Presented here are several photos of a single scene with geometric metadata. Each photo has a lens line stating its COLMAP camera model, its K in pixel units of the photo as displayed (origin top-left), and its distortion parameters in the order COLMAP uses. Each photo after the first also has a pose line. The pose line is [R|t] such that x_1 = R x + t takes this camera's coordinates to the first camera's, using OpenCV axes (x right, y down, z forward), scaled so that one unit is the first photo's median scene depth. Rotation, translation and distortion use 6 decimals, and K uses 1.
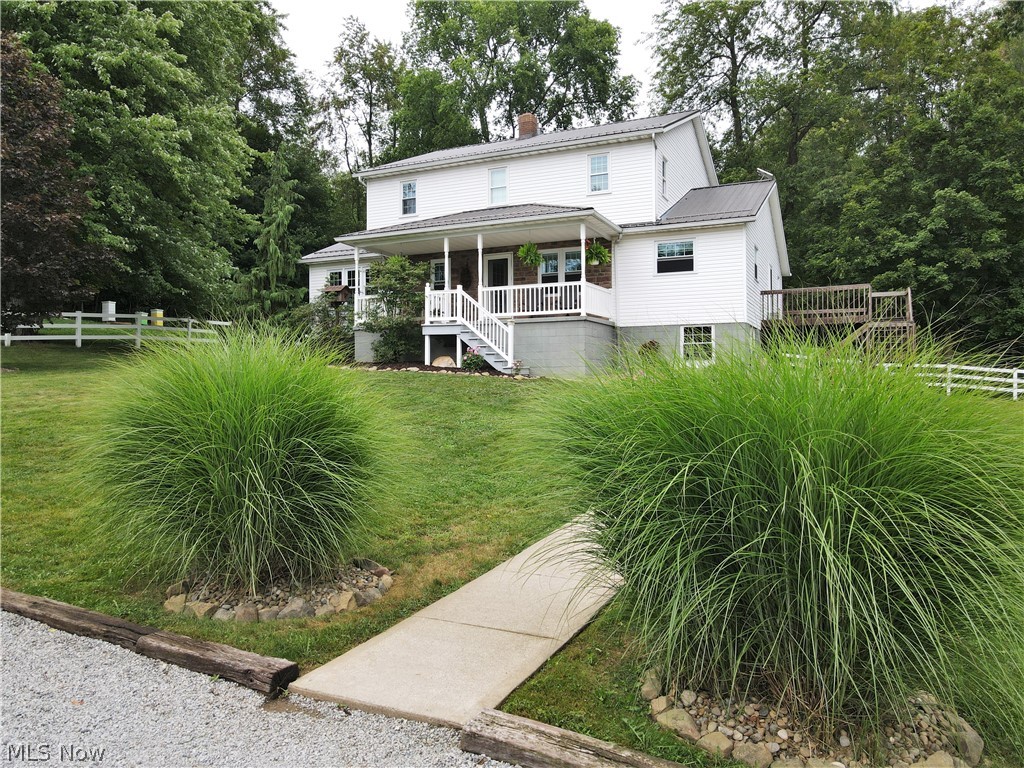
lens RADIAL K [[777.5, 0, 512.0], [0, 777.5, 384.0], [0, 0, 1]] dist [0.006392, -0.000020]
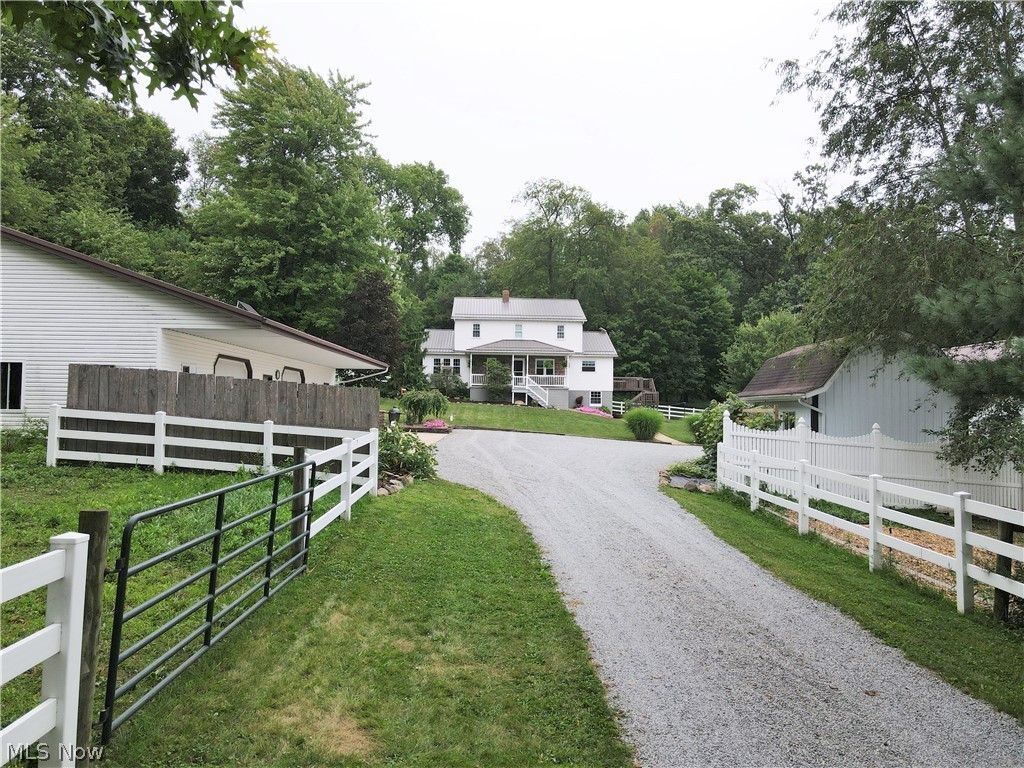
lens RADIAL K [[777.5, 0, 512.0], [0, 777.5, 384.0], [0, 0, 1]] dist [0.006392, -0.000020]
pose [[0.890443, 0.033735, 0.453843, -1.276743], [-0.023990, 0.999342, -0.027215, -0.018137], [-0.454462, 0.013346, 0.890666, -1.323361]]
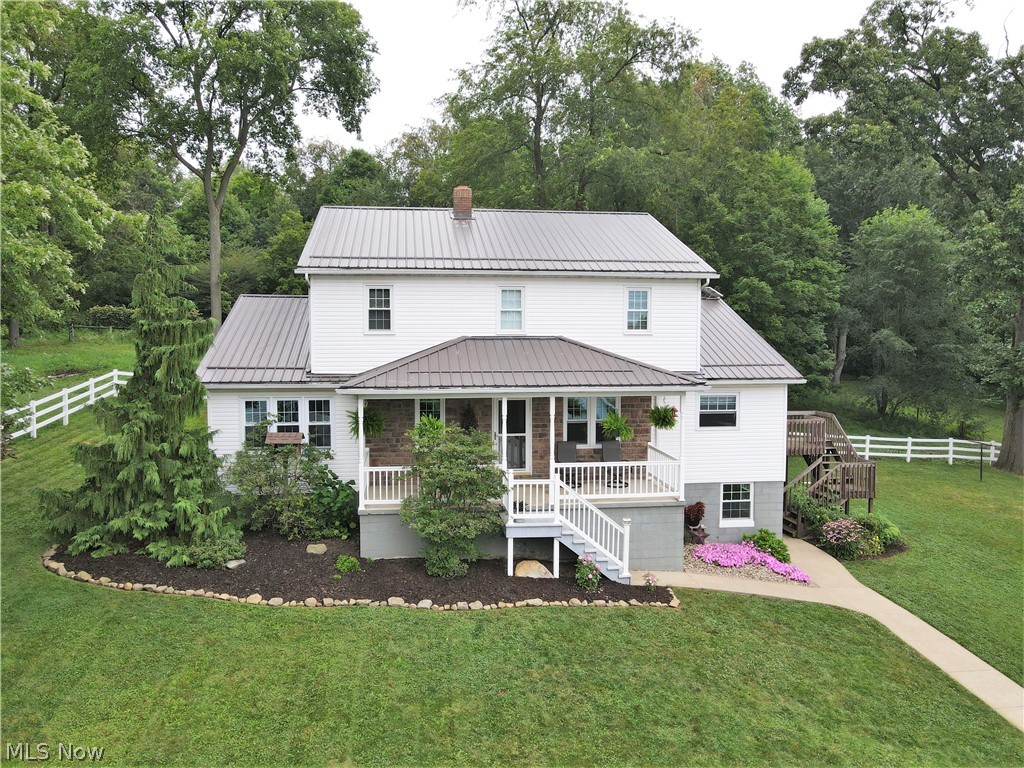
lens RADIAL K [[777.5, 0, 512.0], [0, 777.5, 384.0], [0, 0, 1]] dist [0.006392, -0.000020]
pose [[0.843634, -0.027476, 0.536215, -0.496061], [-0.011678, 0.997515, 0.069486, -0.256914], [-0.536792, -0.064883, 0.841216, 0.353228]]
